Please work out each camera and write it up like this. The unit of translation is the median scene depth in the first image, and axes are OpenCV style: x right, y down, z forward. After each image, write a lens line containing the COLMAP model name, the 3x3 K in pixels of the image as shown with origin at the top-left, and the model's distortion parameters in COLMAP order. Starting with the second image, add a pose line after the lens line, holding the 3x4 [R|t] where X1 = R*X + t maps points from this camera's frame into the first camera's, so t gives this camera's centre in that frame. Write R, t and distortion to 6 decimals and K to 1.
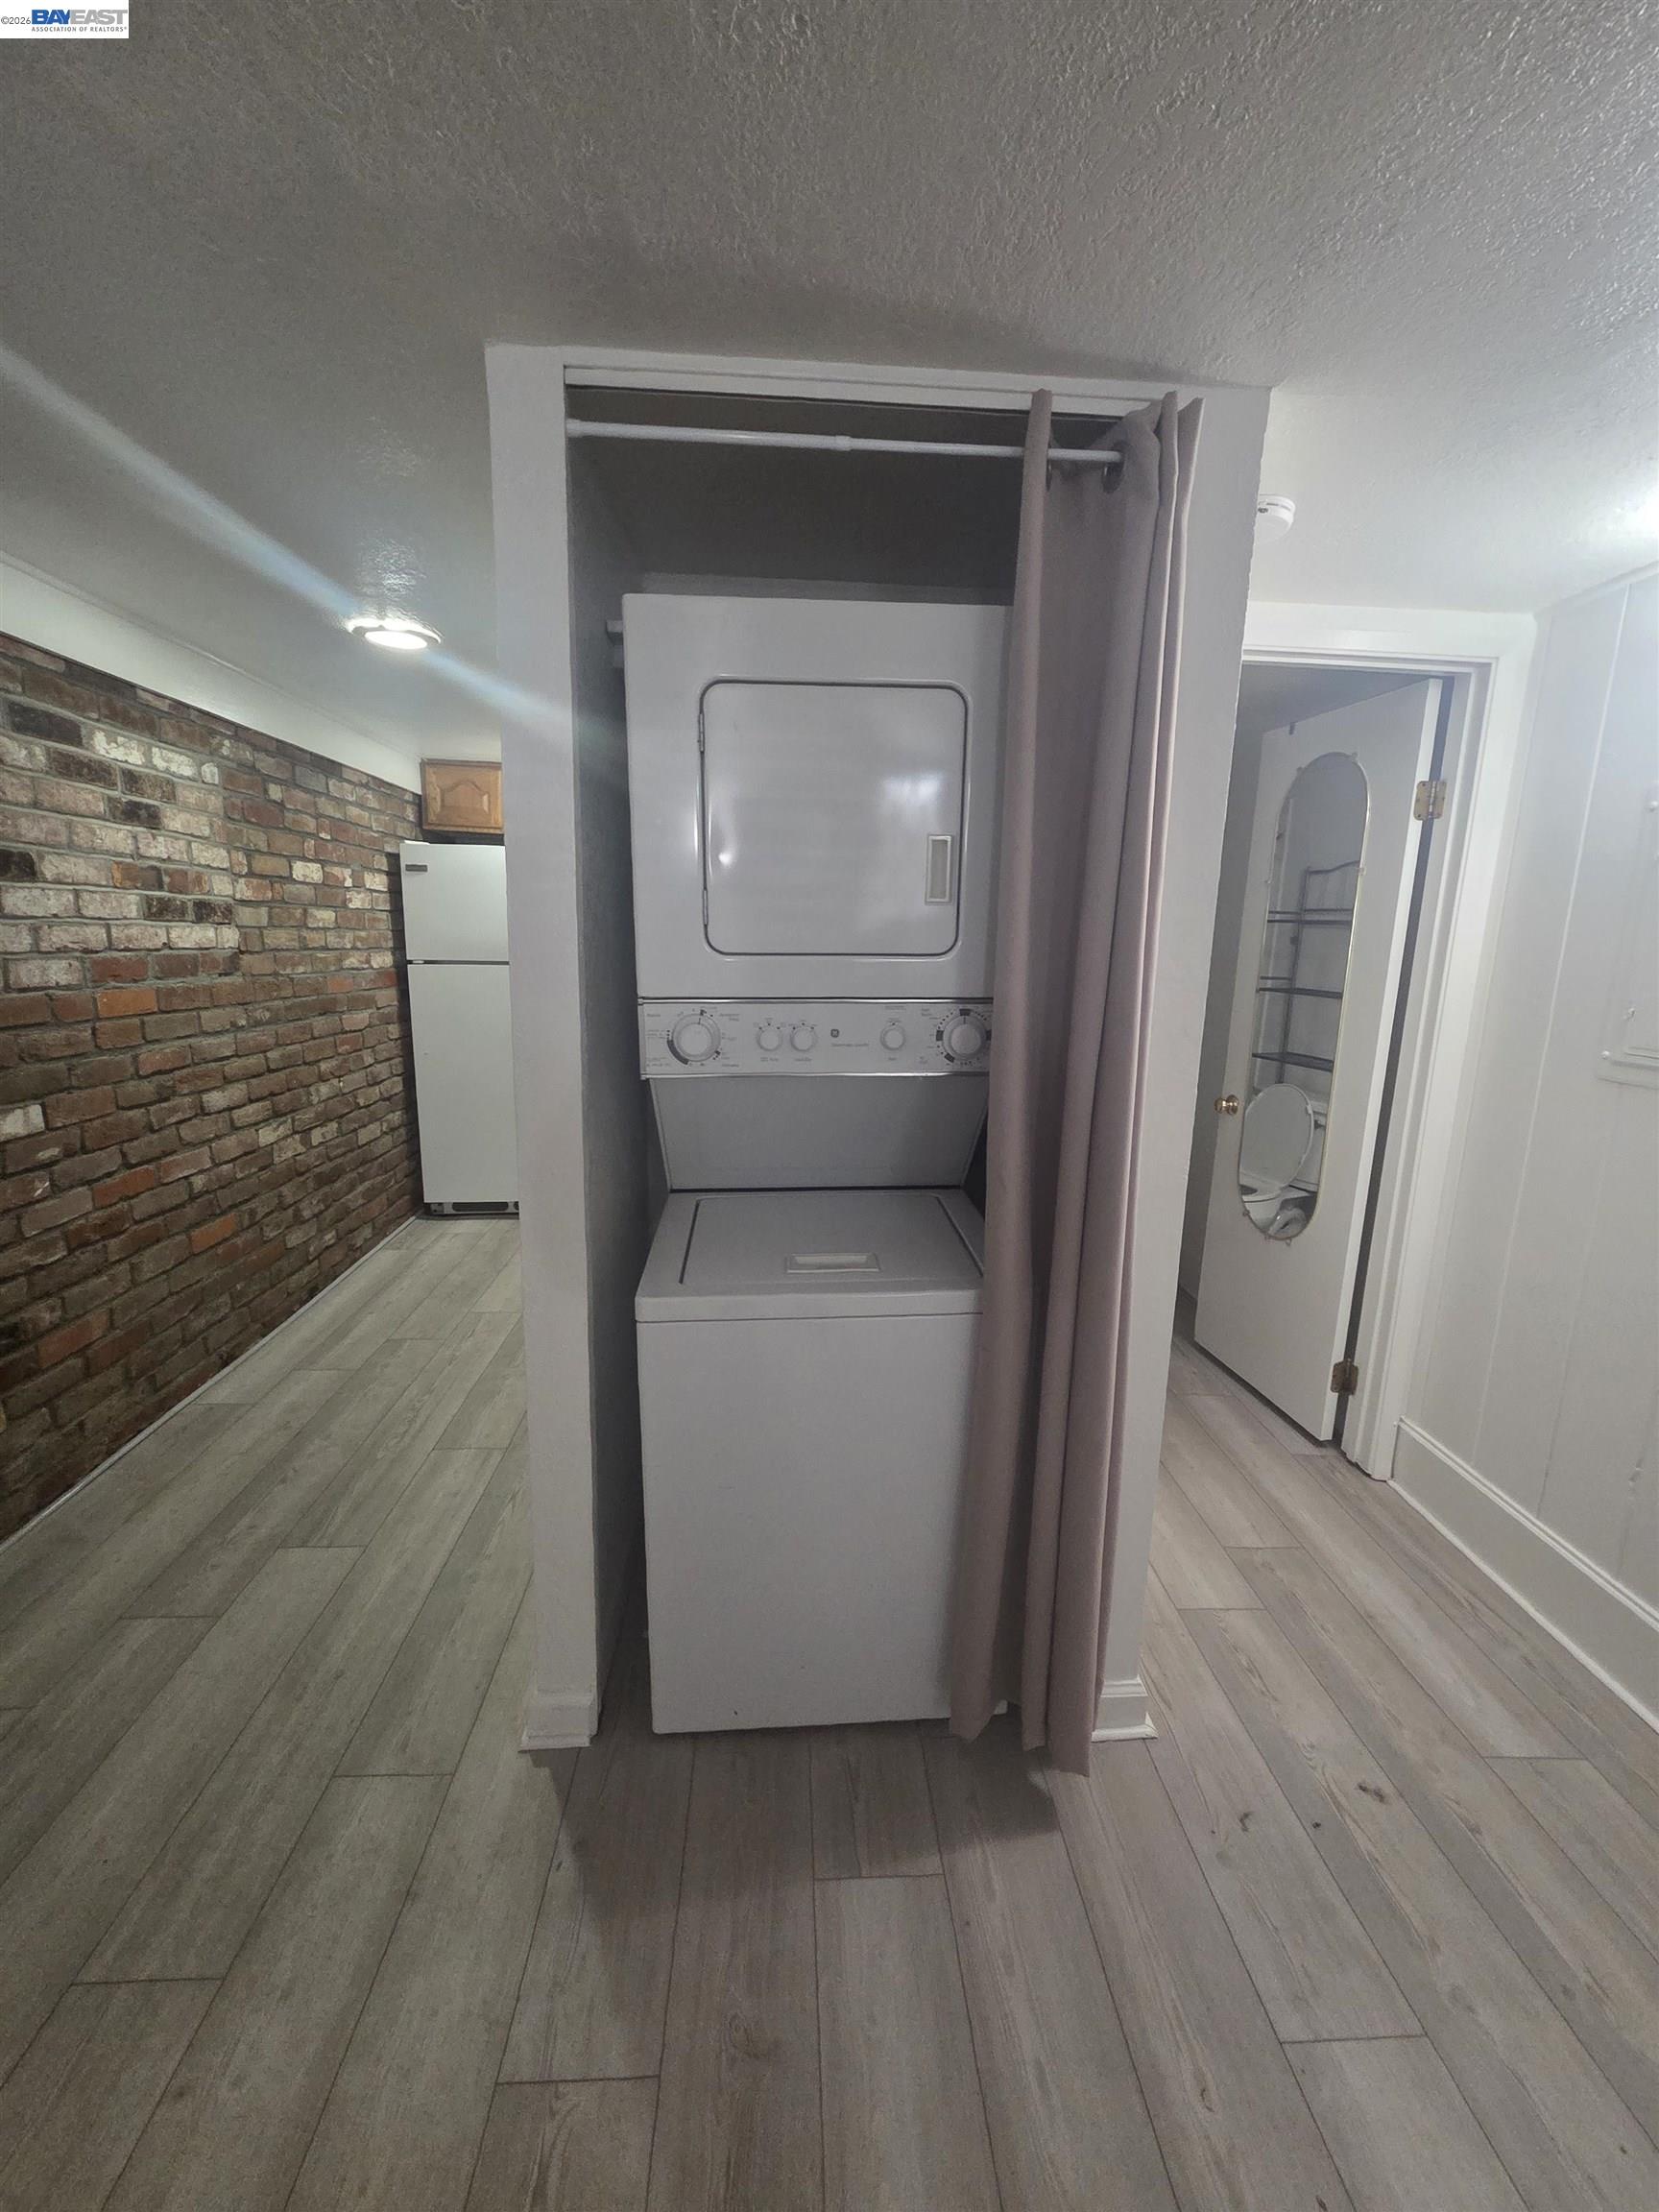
lens RADIAL K [[906.4, 0, 838.0], [0, 906.4, 1099.2], [0, 0, 1]] dist [0.001253, 0.000455]
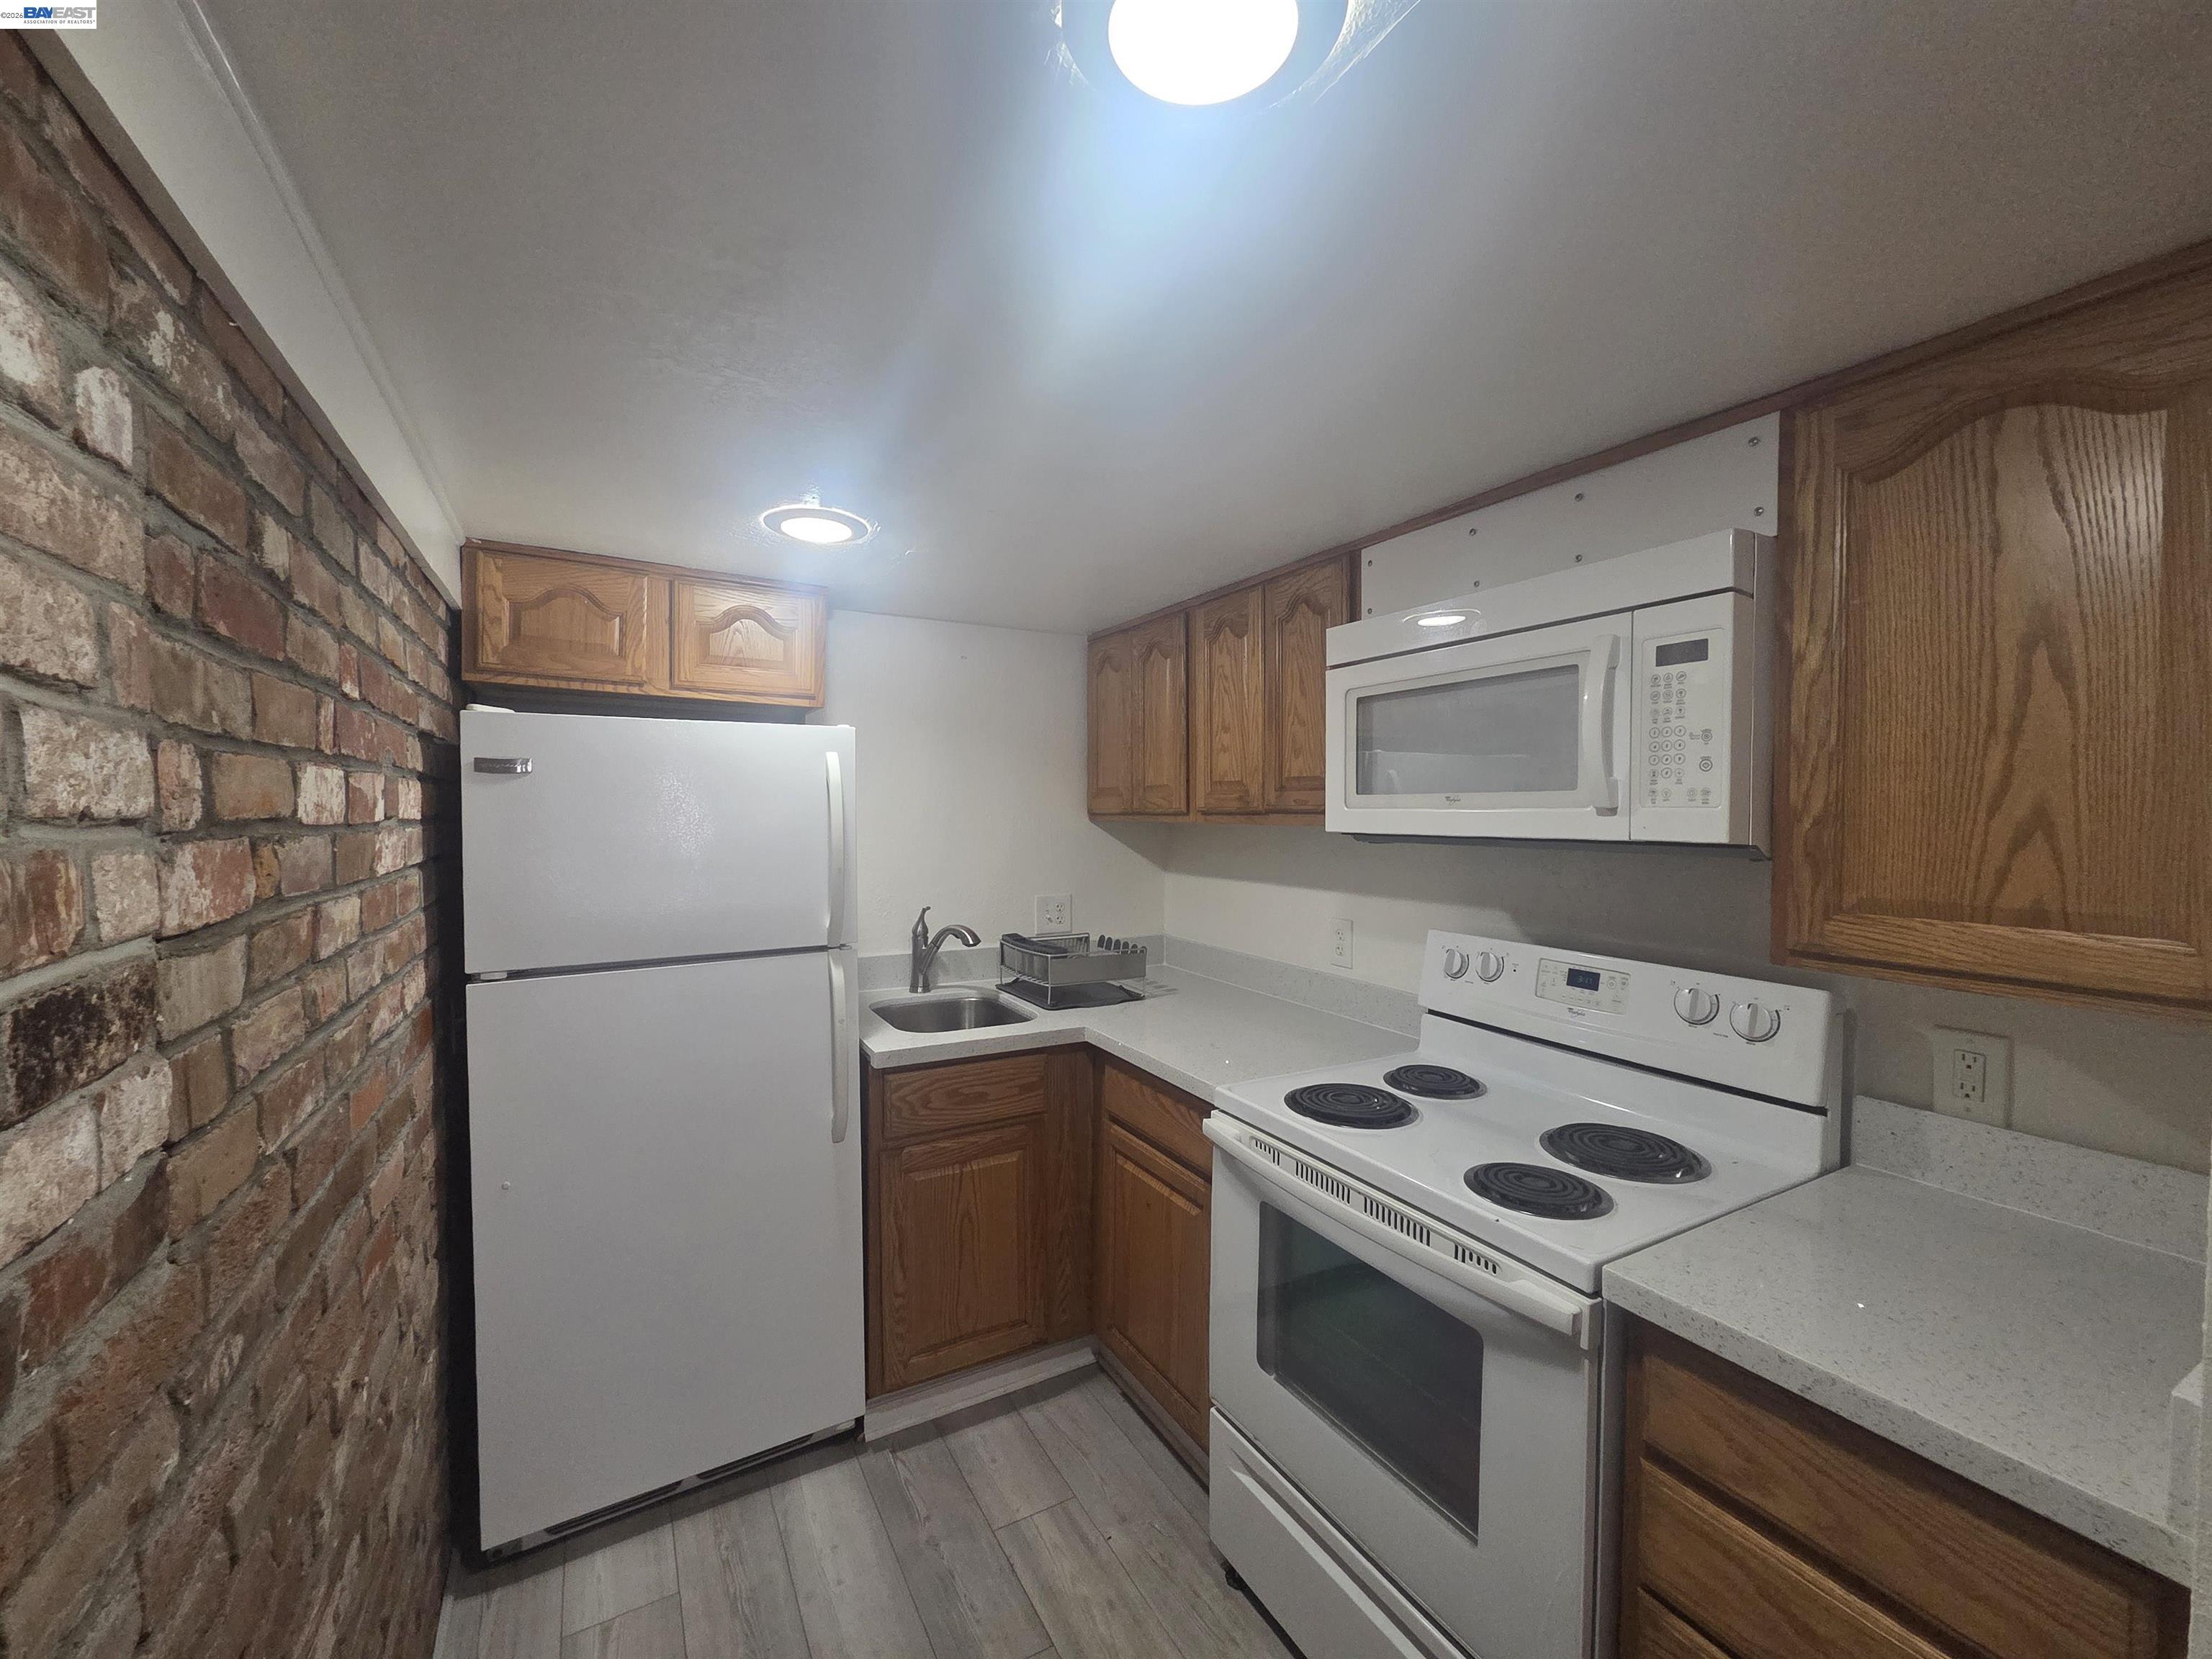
lens RADIAL K [[906.4, 0, 1096.0], [0, 906.4, 829.0], [0, 0, 1]] dist [0.001253, 0.000455]
pose [[0.903924, -0.032084, 0.426488, -0.534810], [0.095188, 0.987263, -0.127477, -0.191730], [-0.416966, 0.155826, 0.895465, 0.667211]]
